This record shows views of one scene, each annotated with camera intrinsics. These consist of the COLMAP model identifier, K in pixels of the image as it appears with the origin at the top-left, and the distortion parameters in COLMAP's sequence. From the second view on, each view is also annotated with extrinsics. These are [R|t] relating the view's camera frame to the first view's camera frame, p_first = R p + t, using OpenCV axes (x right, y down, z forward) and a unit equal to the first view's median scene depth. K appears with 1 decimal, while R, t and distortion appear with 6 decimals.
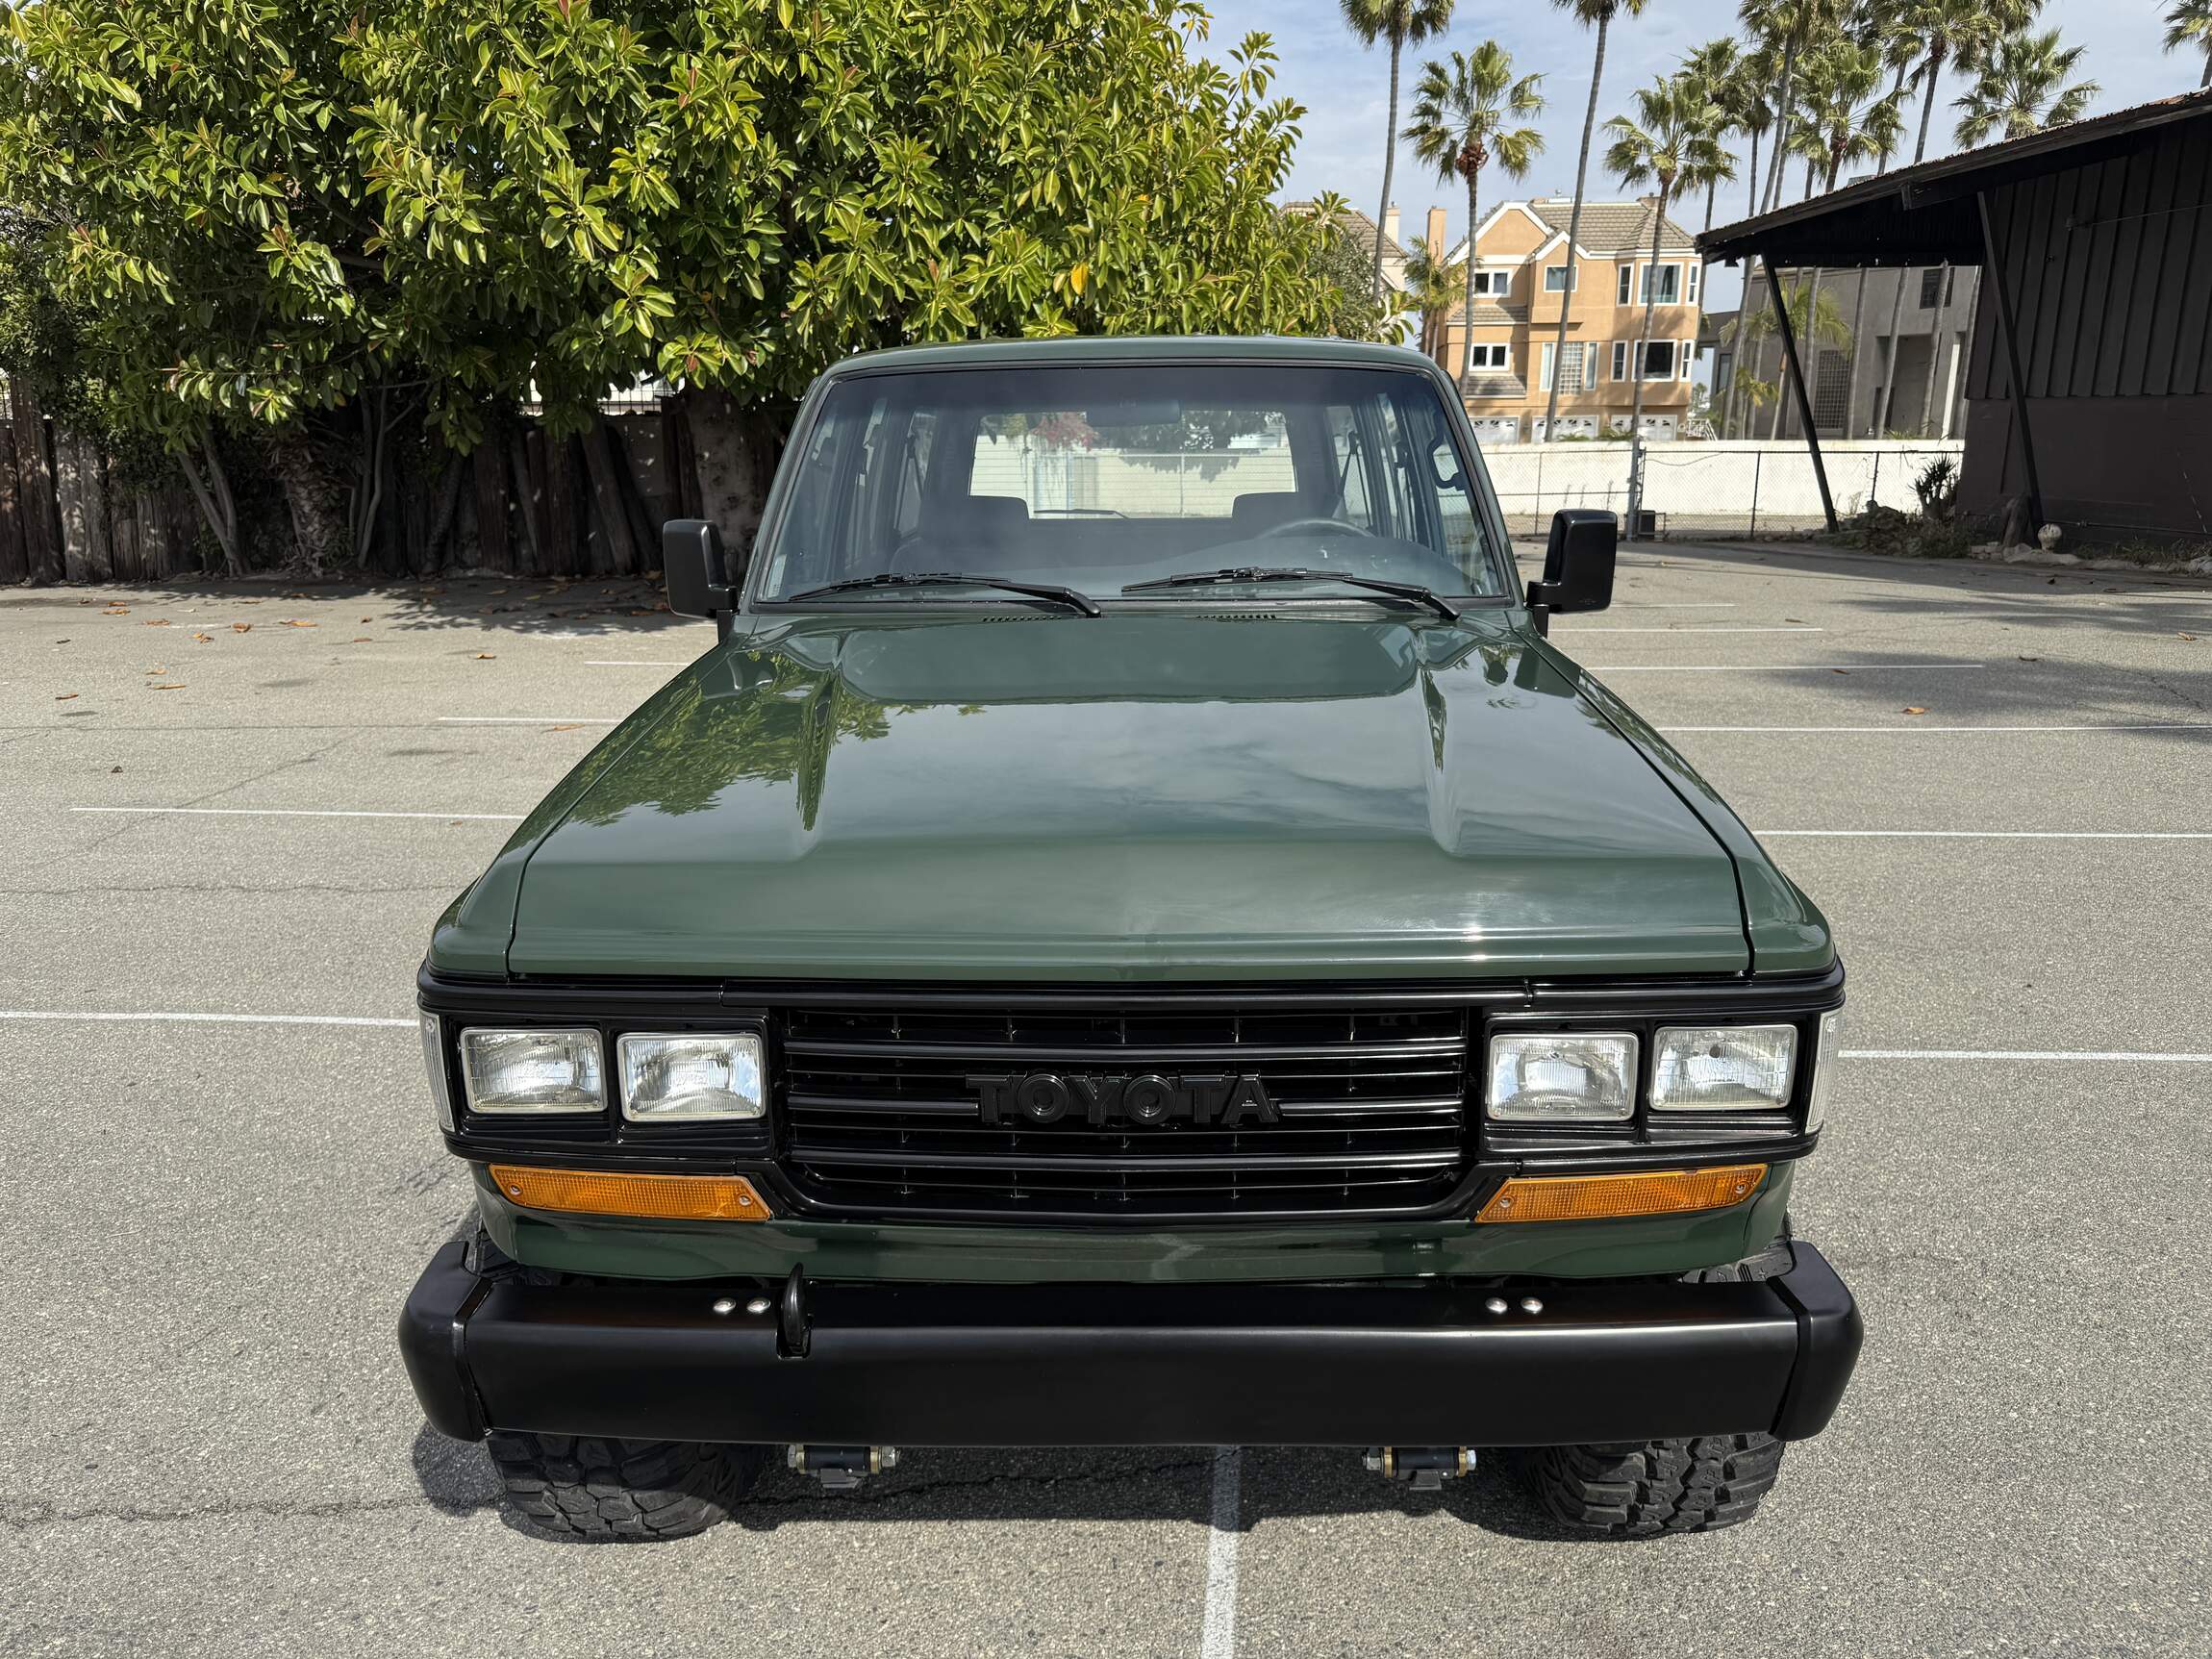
lens RADIAL K [[1576.7, 0, 1099.9], [0, 1576.7, 821.1], [0, 0, 1]] dist [0.005607, -0.008917]
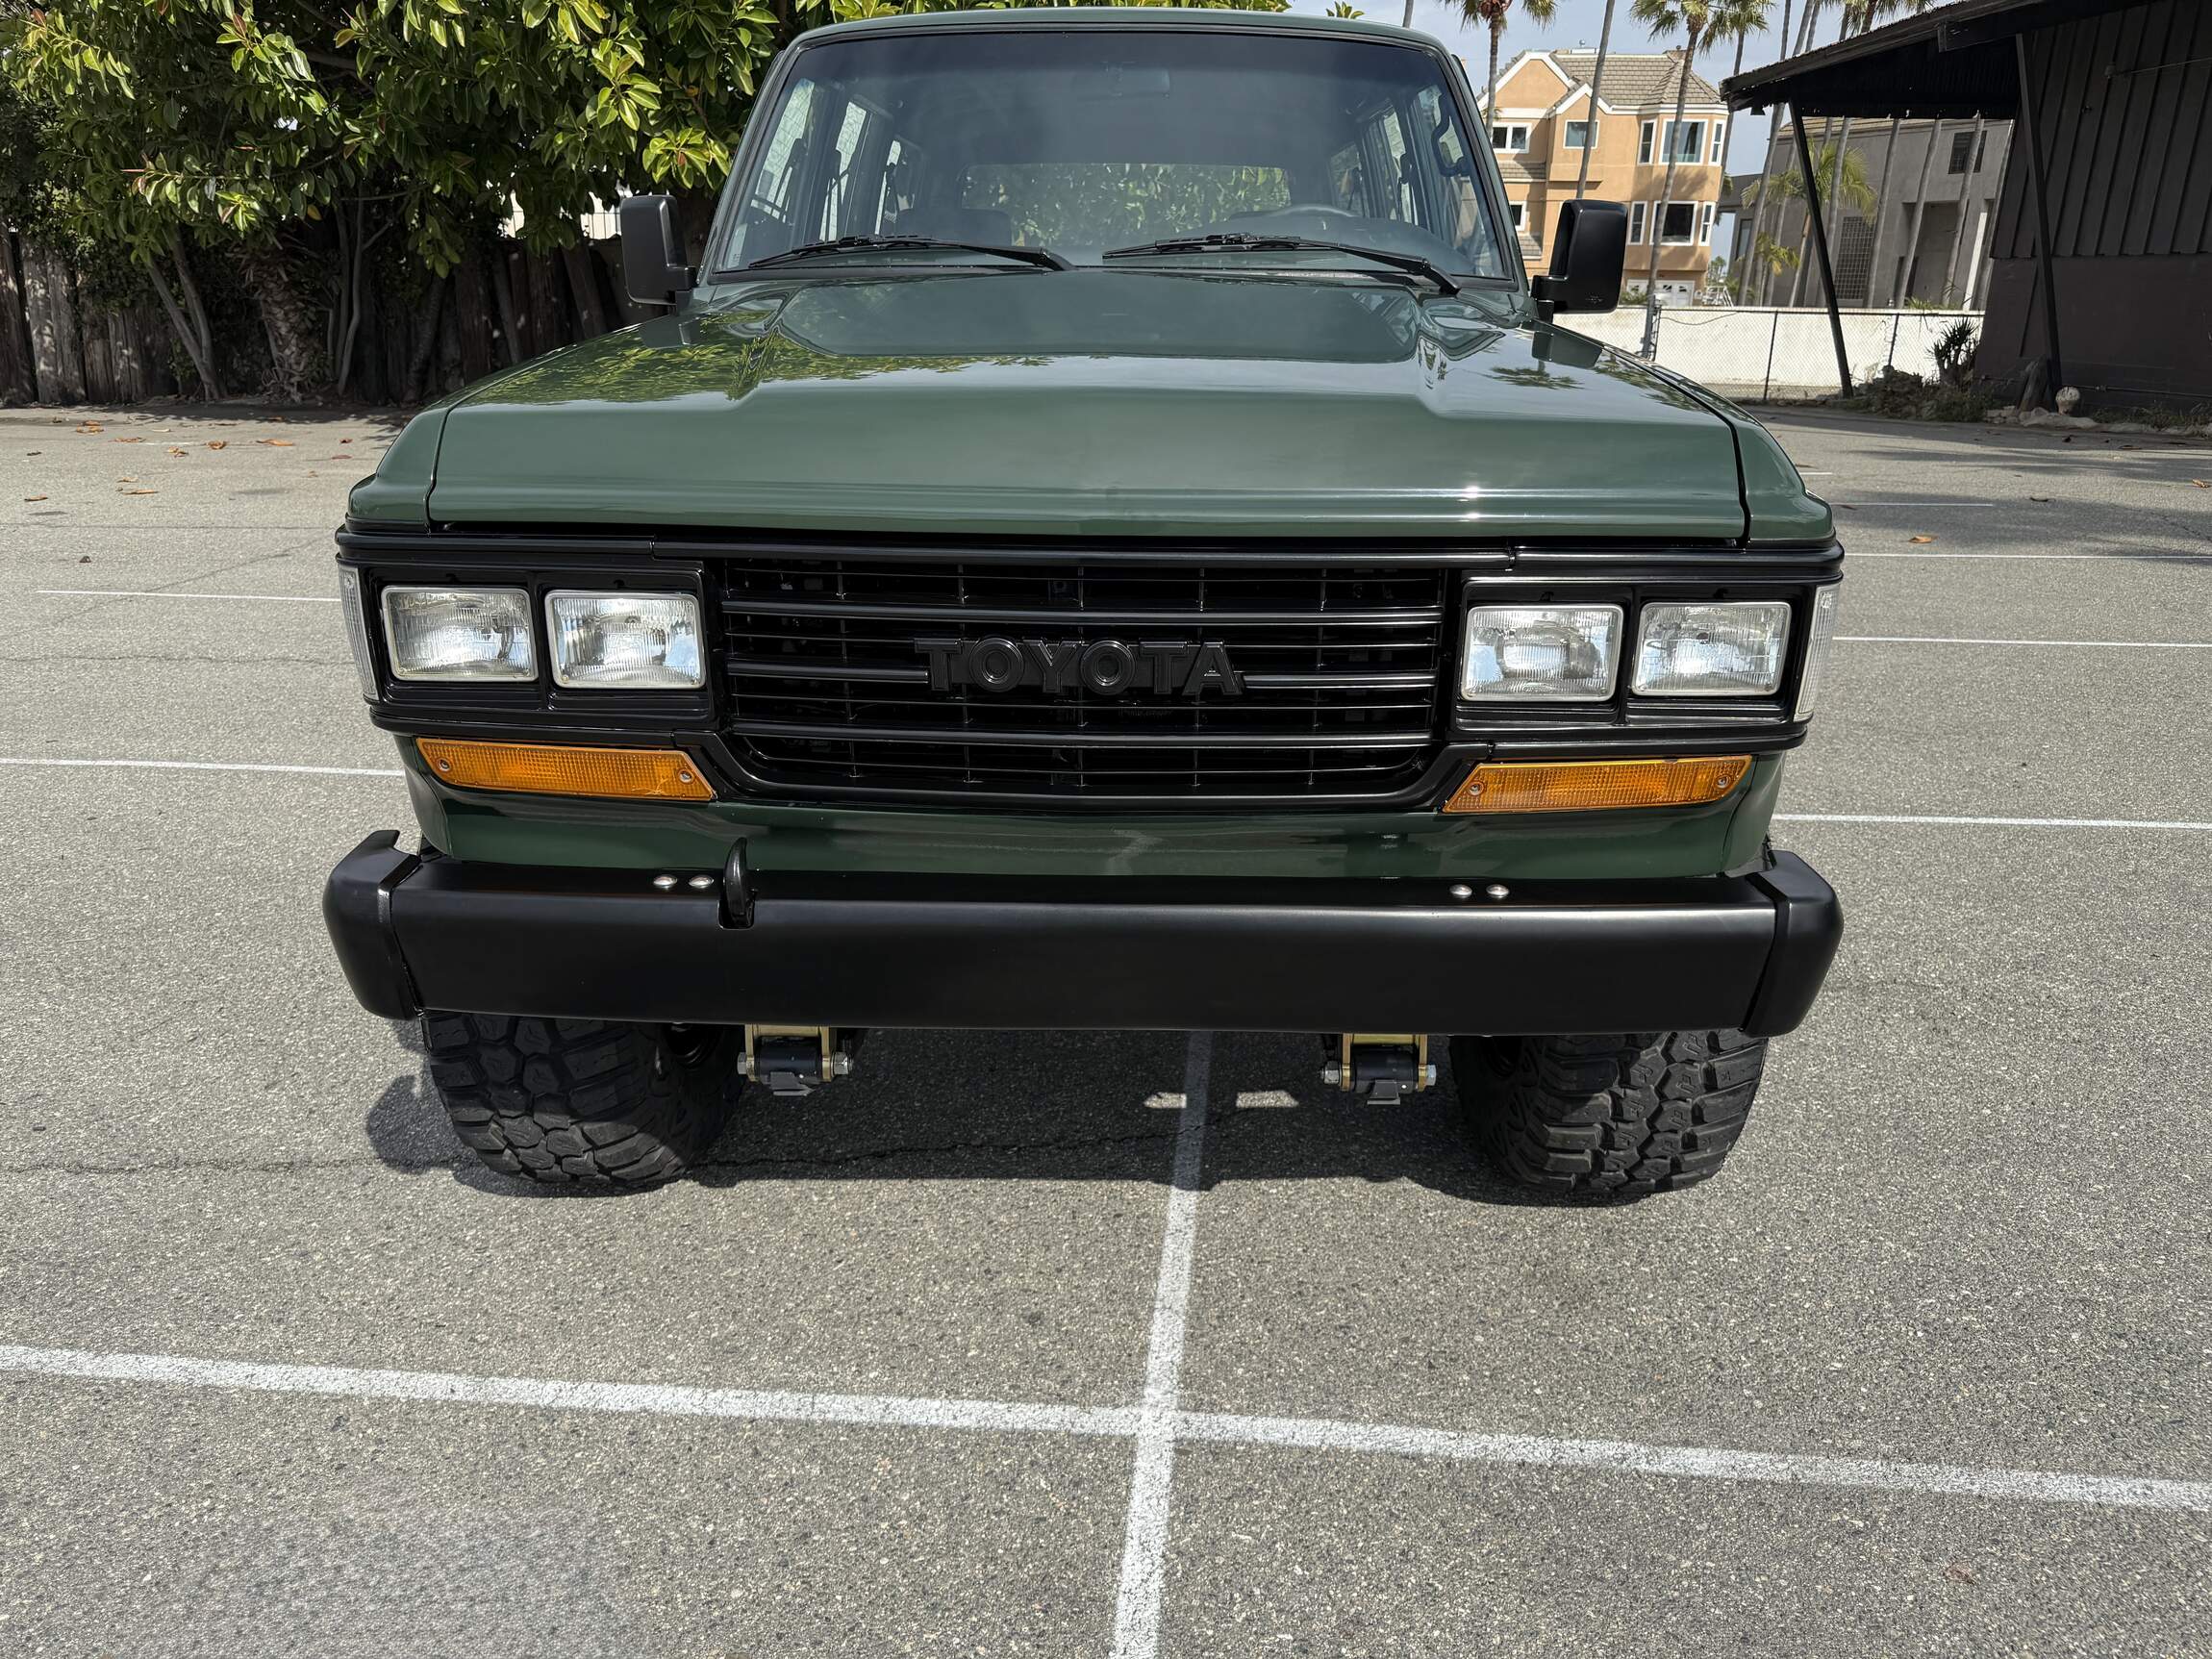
lens RADIAL K [[1573.7, 0, 1103.6], [0, 1573.7, 823.0], [0, 0, 1]] dist [0.016960, -0.022825]
pose [[0.999848, 0.016550, 0.005414, 0.003472], [-0.016929, 0.996659, 0.079897, 0.026443], [-0.004074, -0.079976, 0.996788, 0.006133]]
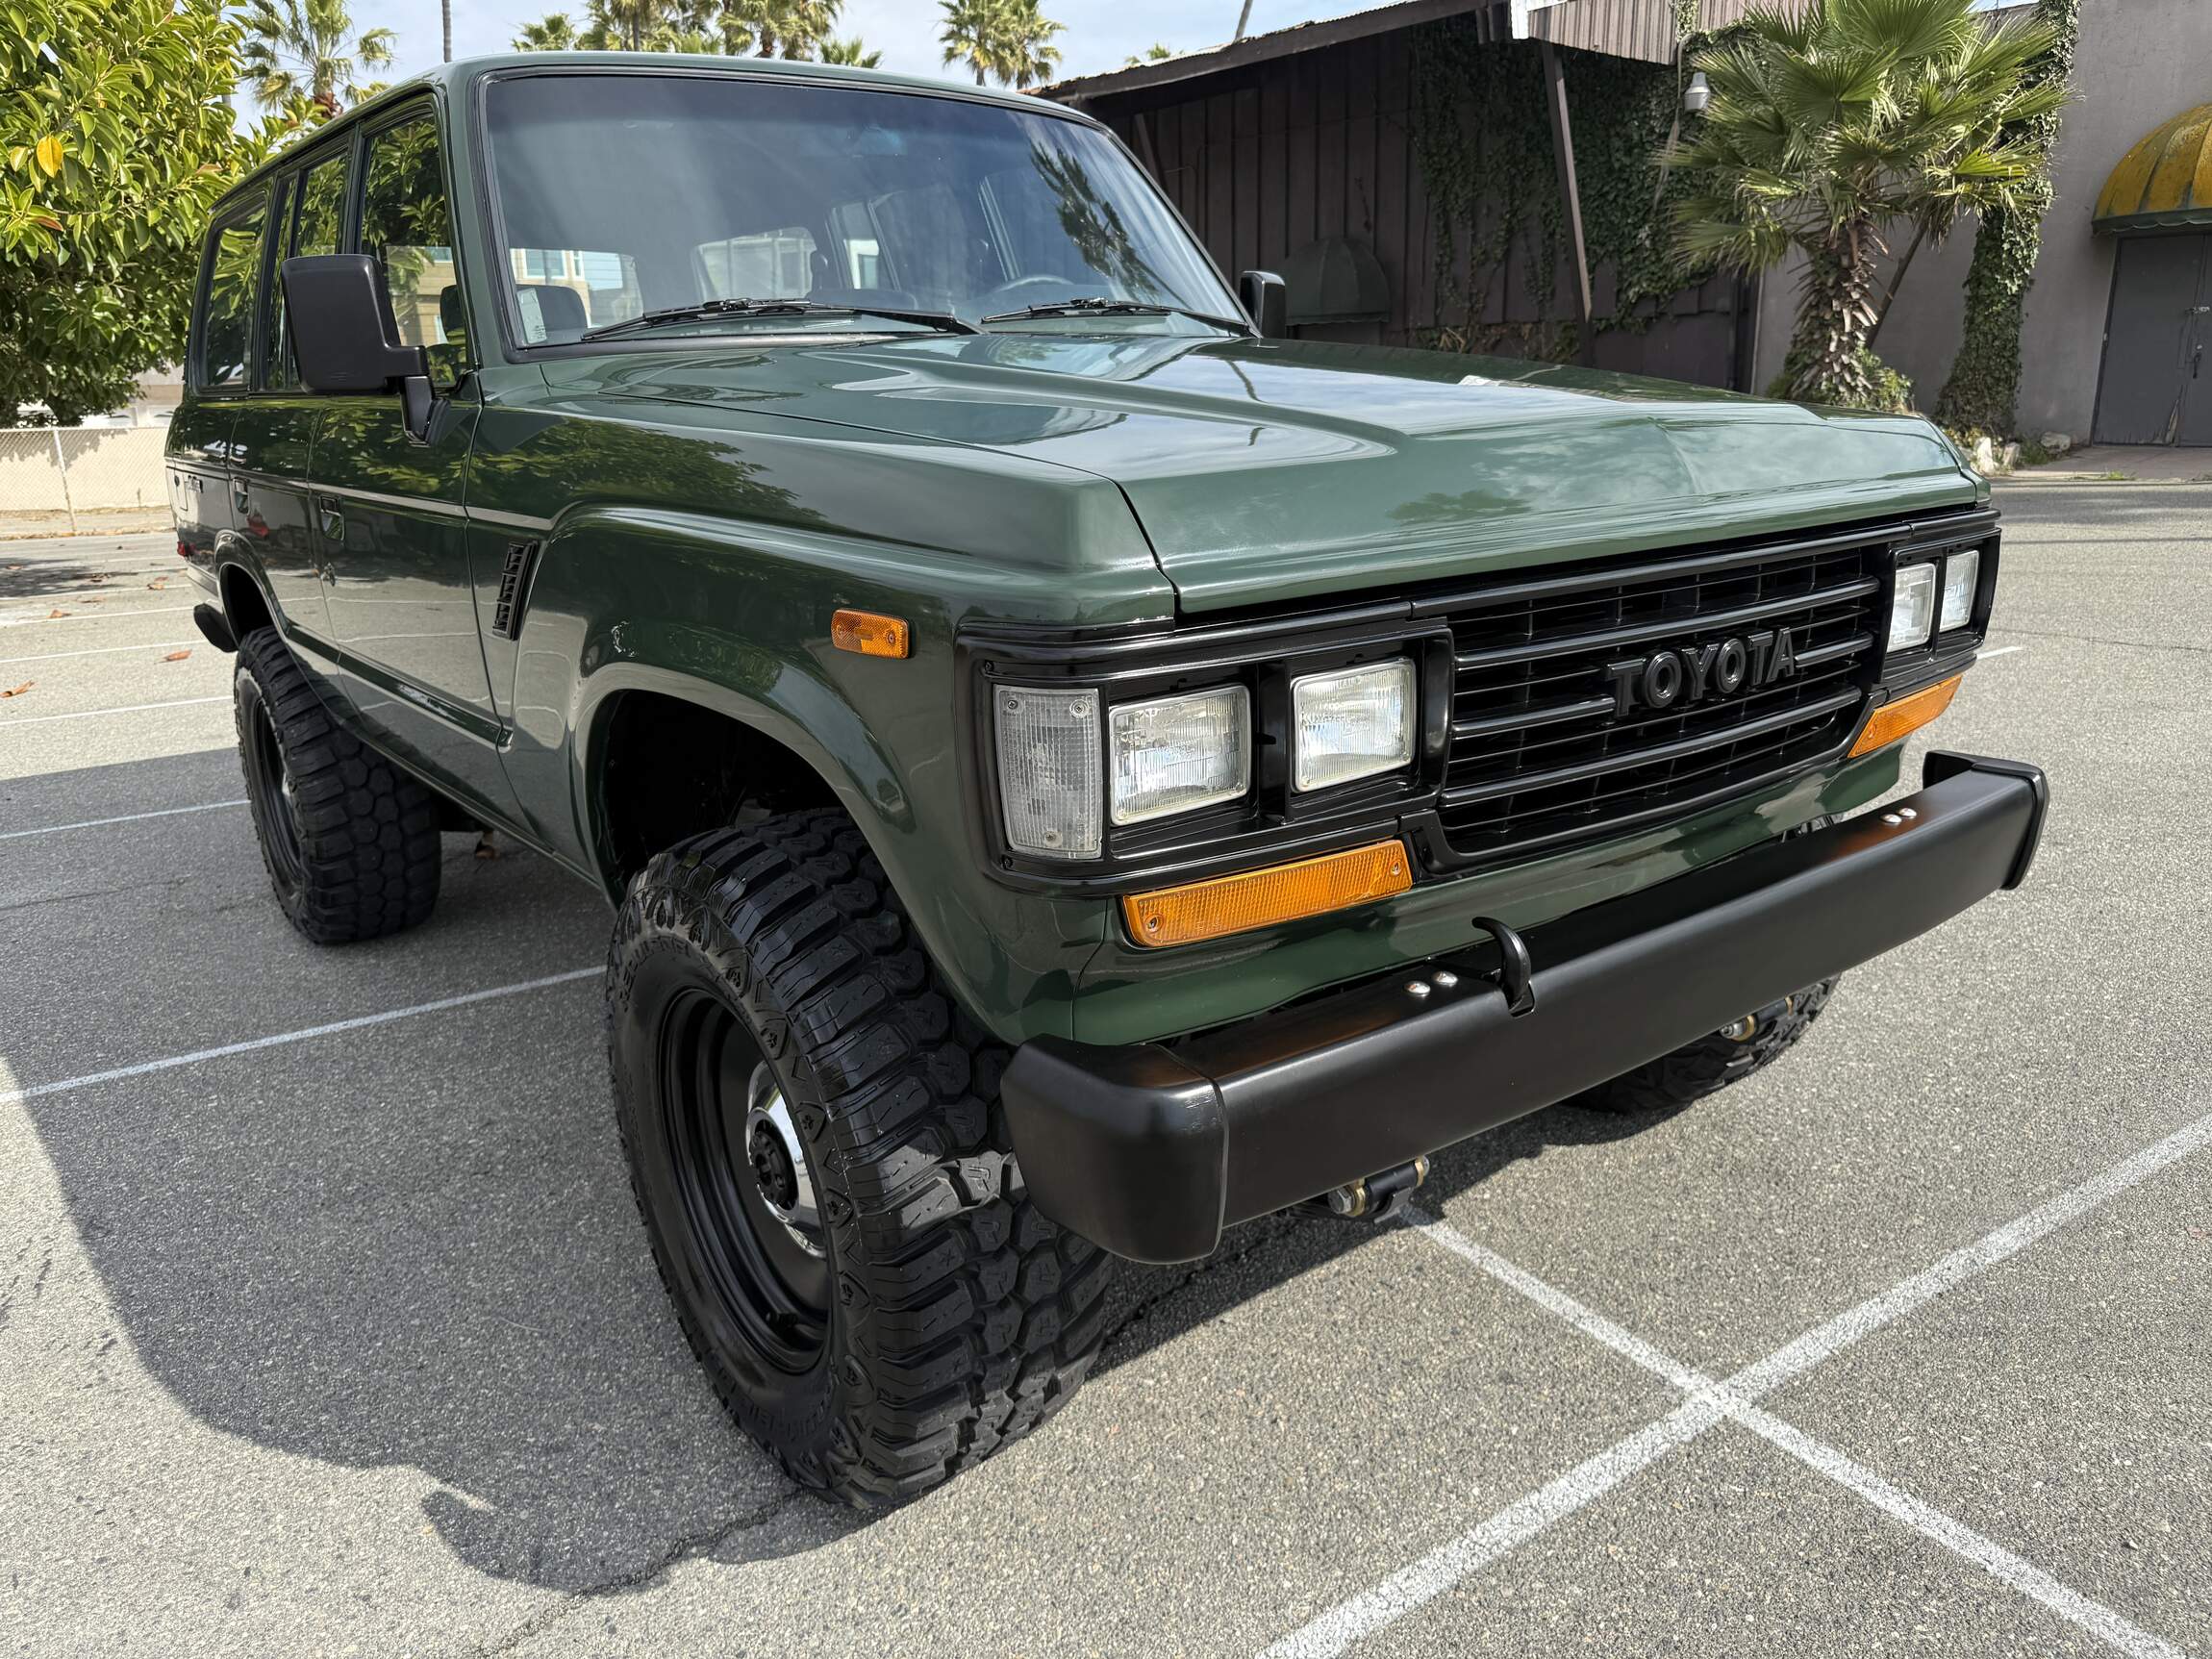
lens RADIAL K [[1577.2, 0, 1104.7], [0, 1577.2, 824.5], [0, 0, 1]] dist [0.006030, -0.014334]
pose [[0.784889, -0.179897, 0.592946, -0.117175], [0.172820, 0.982511, 0.069326, 0.018397], [-0.595048, 0.048059, 0.802252, 0.058919]]
